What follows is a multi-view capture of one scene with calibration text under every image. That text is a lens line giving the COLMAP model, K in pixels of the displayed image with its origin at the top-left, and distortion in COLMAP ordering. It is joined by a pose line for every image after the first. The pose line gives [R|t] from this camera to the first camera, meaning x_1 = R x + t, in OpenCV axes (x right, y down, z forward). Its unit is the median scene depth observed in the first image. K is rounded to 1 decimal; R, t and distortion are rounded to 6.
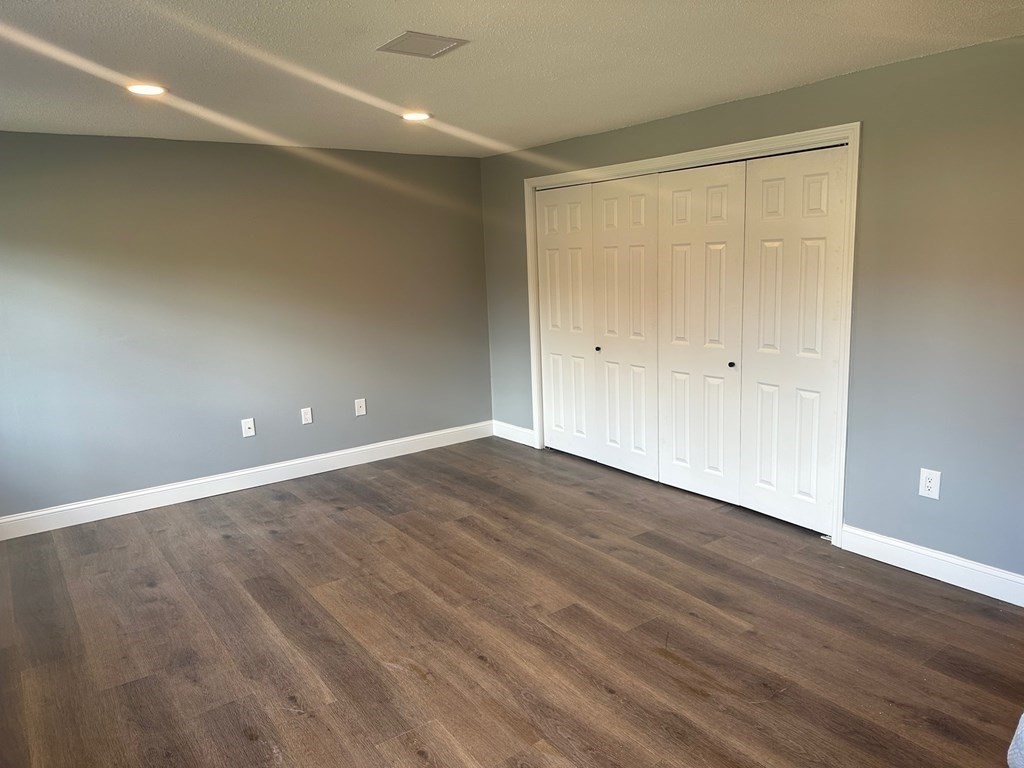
lens RADIAL K [[703.6, 0, 512.0], [0, 703.6, 384.0], [0, 0, 1]] dist [-0.000215, -0.000609]
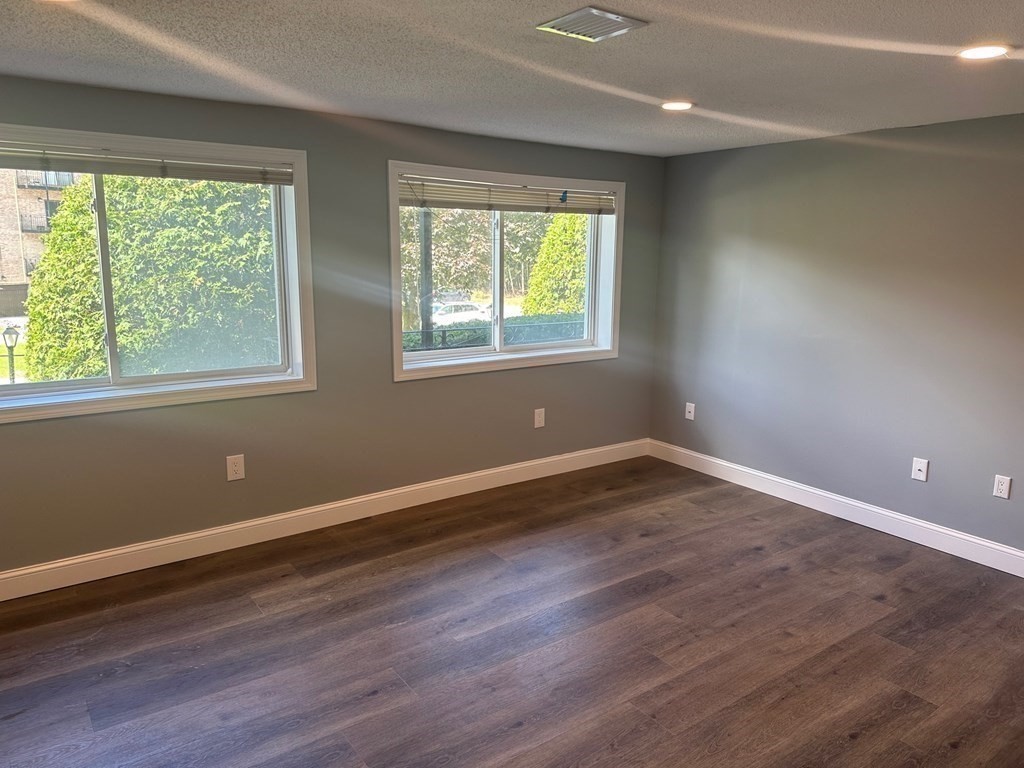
lens RADIAL K [[703.6, 0, 512.0], [0, 703.6, 384.0], [0, 0, 1]] dist [-0.000215, -0.000609]
pose [[-0.011397, 0.216830, -0.976143, 0.501173], [-0.198027, 0.956382, 0.214753, -0.140723], [0.980130, 0.195750, 0.032039, 0.613454]]
